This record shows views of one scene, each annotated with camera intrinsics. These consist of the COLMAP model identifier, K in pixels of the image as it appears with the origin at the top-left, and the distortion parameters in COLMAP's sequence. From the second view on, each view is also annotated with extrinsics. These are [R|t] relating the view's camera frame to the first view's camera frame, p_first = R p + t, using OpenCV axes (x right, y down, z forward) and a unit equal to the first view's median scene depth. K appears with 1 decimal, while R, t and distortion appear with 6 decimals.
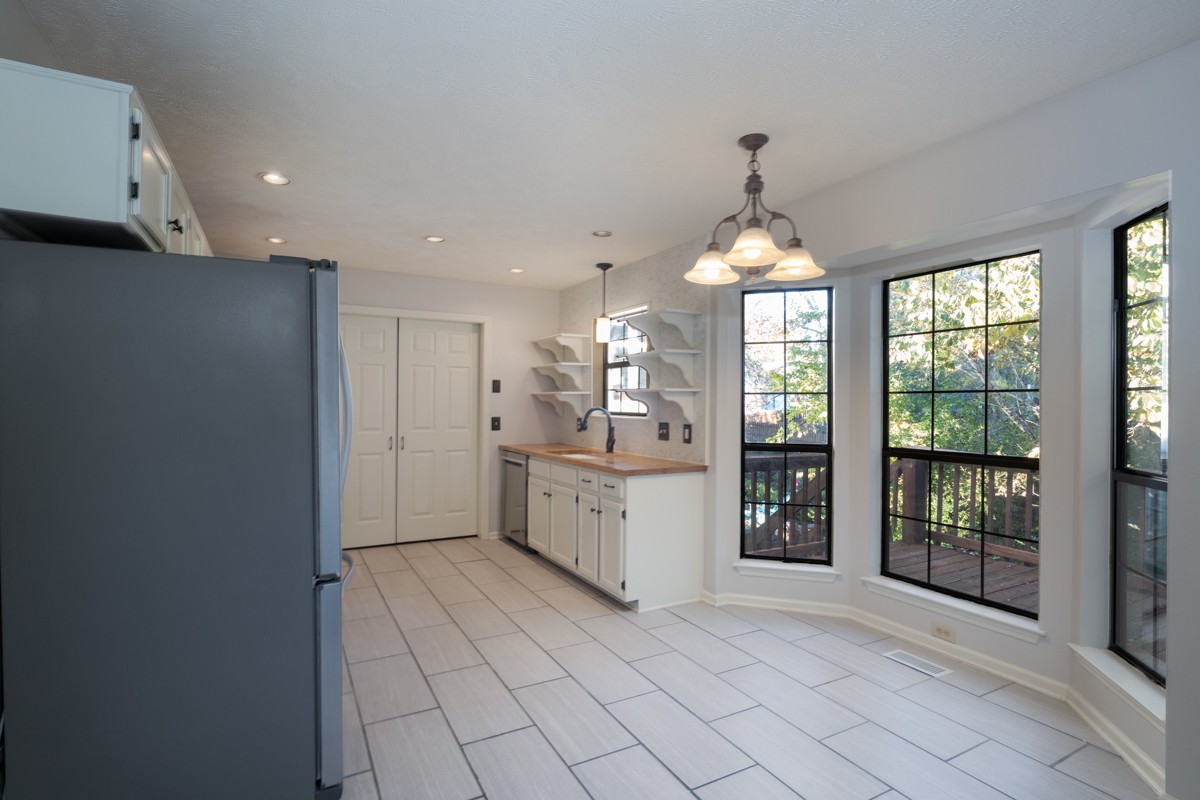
lens RADIAL K [[575.9, 0, 600.0], [0, 575.9, 400.0], [0, 0, 1]] dist [-0.012125, -0.000177]
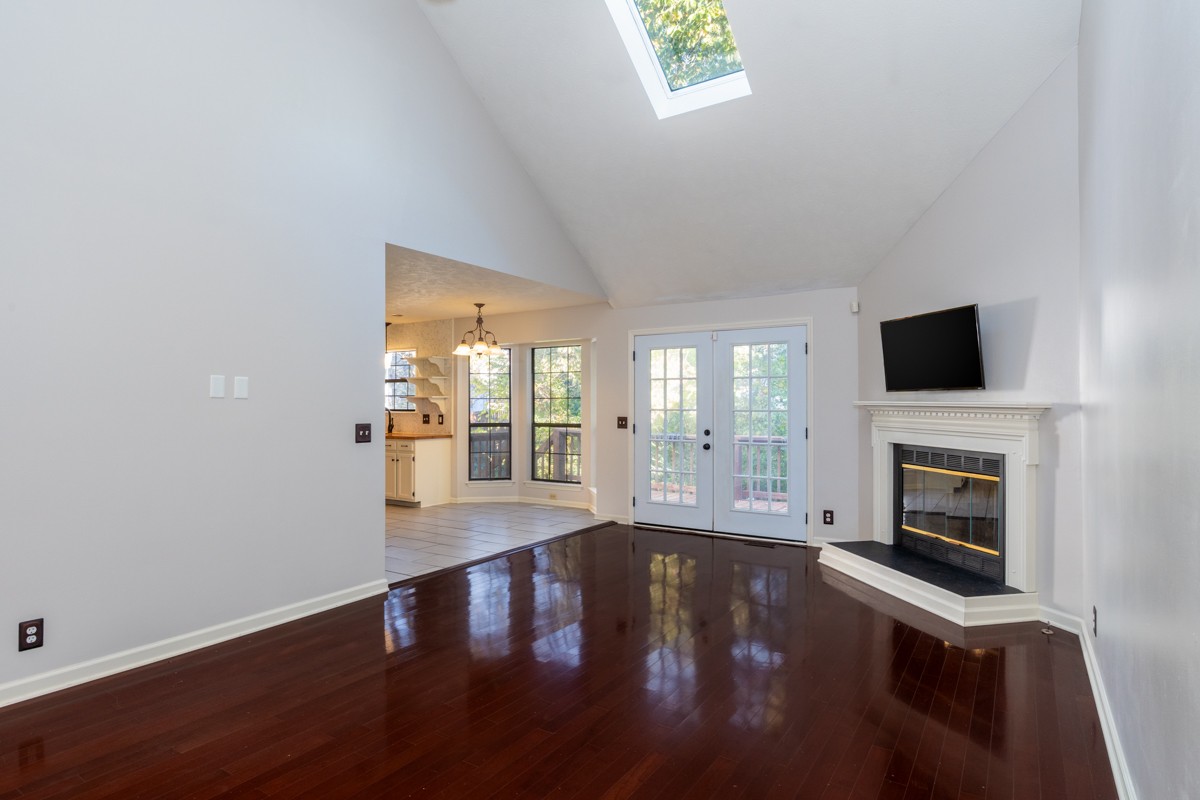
lens RADIAL K [[628.6, 0, 590.9], [0, 628.6, 400.3], [0, 0, 1]] dist [-0.003958, 0.000115]
pose [[0.885668, -0.005758, 0.464284, -0.400276], [0.004954, 0.999983, 0.002950, -0.010123], [-0.464293, -0.000313, 0.885681, -1.155647]]
